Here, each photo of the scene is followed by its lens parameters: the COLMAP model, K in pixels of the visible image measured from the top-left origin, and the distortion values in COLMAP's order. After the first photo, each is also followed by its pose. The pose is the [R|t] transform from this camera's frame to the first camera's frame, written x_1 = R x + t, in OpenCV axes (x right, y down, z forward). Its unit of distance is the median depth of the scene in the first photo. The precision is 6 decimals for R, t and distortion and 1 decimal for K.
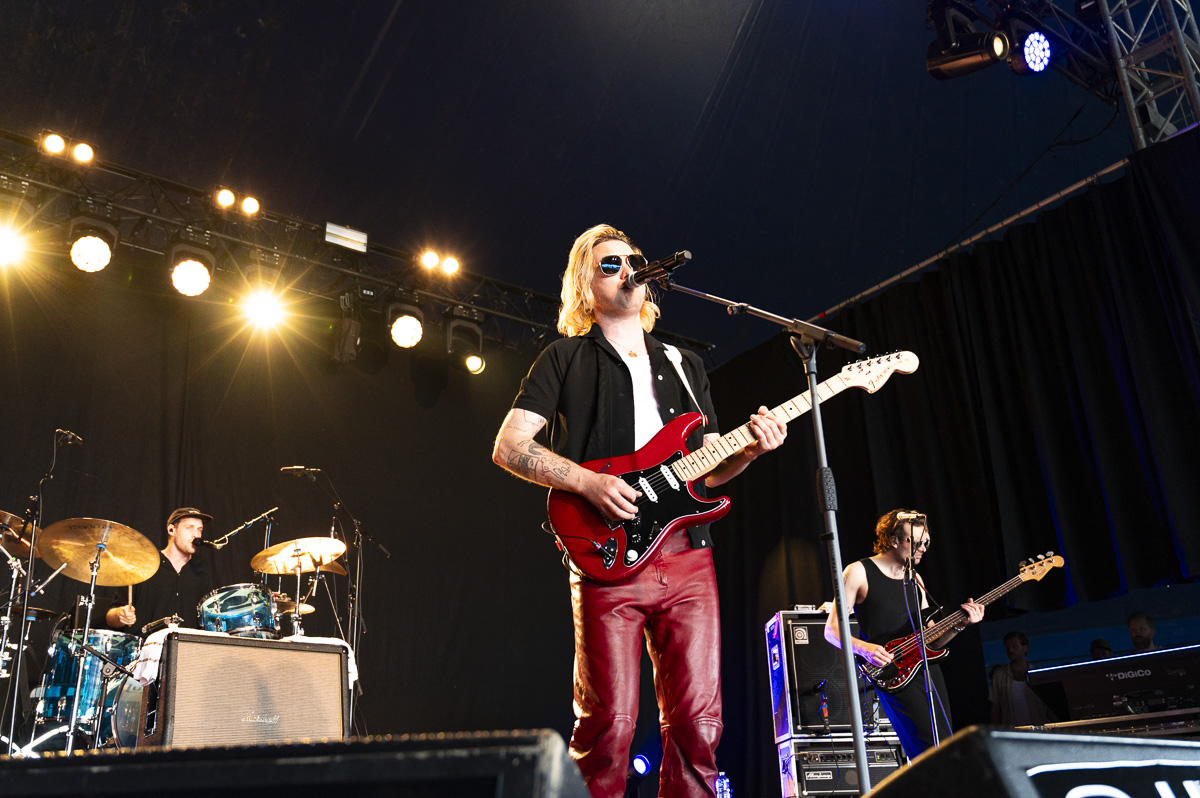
lens RADIAL K [[1080.0, 0, 570.2], [0, 1080.0, 413.5], [0, 0, 1]] dist [0.003532, -0.001508]
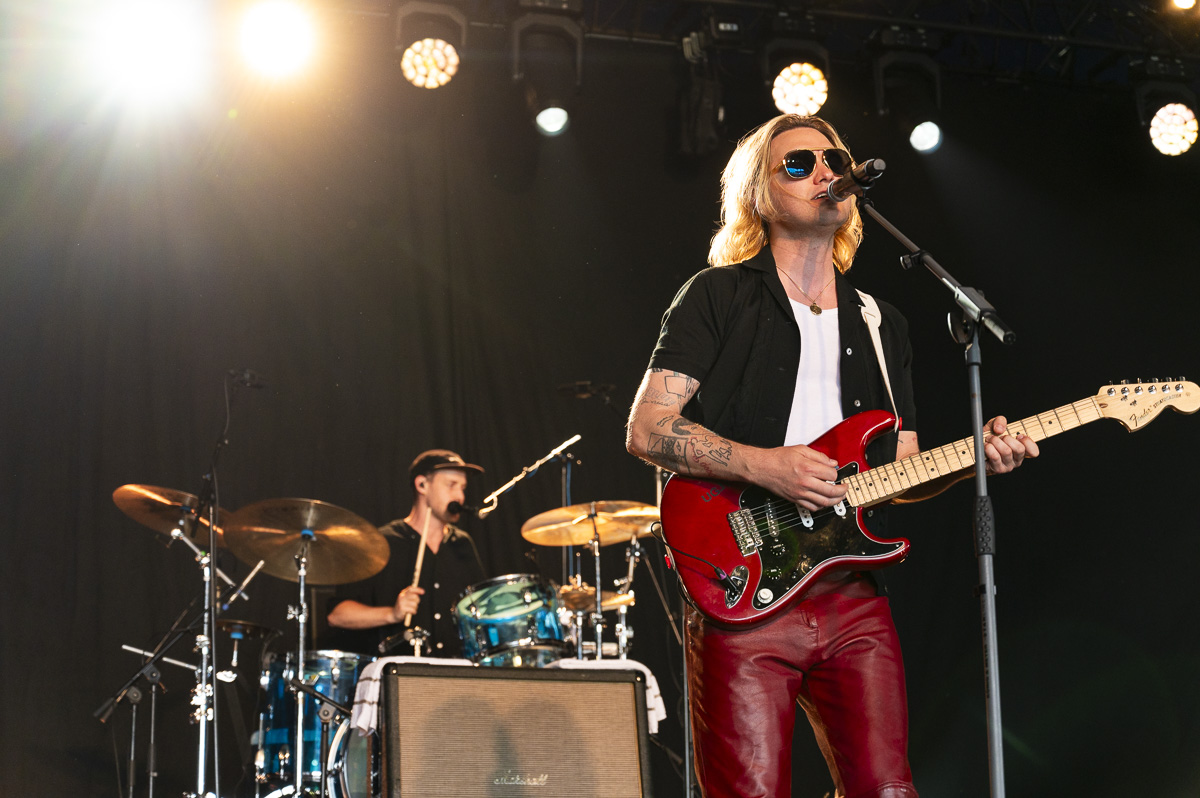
lens RADIAL K [[2232.9, 0, 600.0], [0, 2232.9, 399.0], [0, 0, 1]] dist [-0.203519, 0.078669]
pose [[0.937235, -0.069535, -0.341694, 0.234959], [0.115002, 0.986728, 0.114639, -0.104053], [0.329188, -0.146739, 0.932793, -0.248760]]
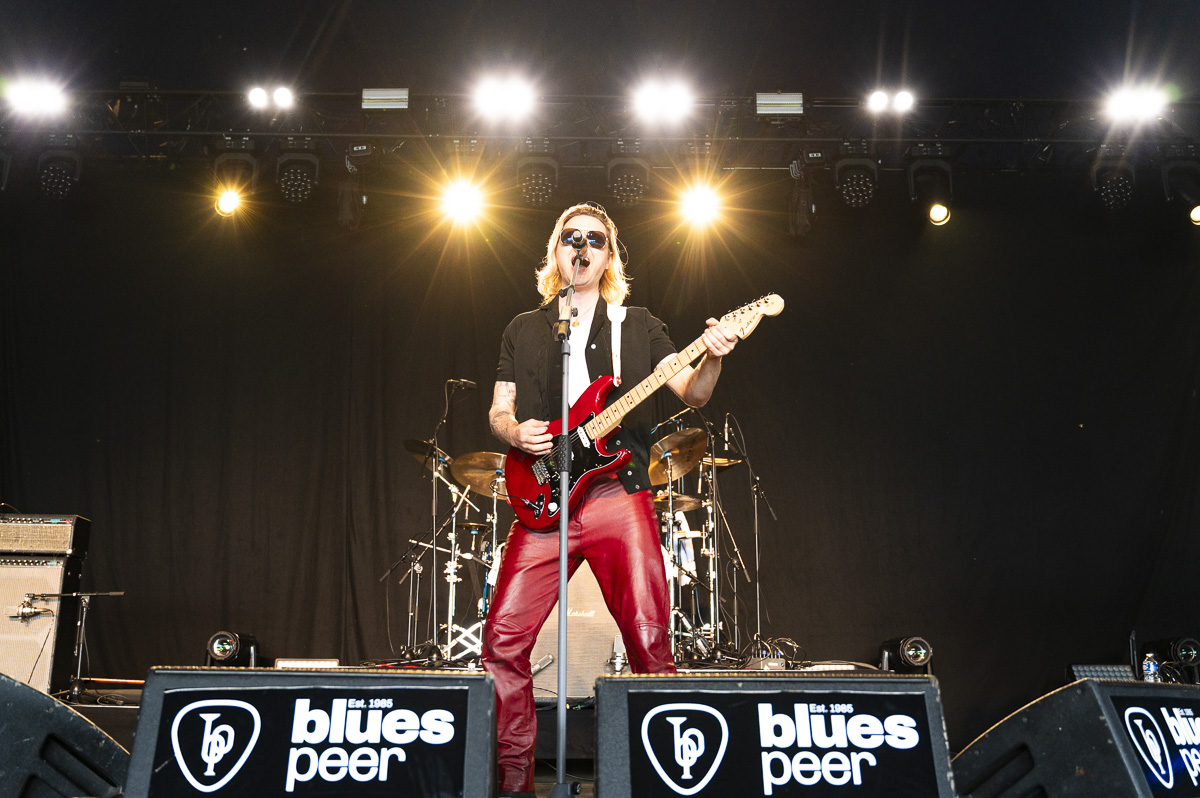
lens RADIAL K [[1296.5, 0, 600.0], [0, 1296.5, 399.0], [0, 0, 1]] dist [0.014003, 0.023418]
pose [[0.815365, -0.111947, -0.568021, 0.474789], [0.188073, 0.979132, 0.077000, -0.046446], [0.547548, -0.169613, 0.819404, -0.097334]]
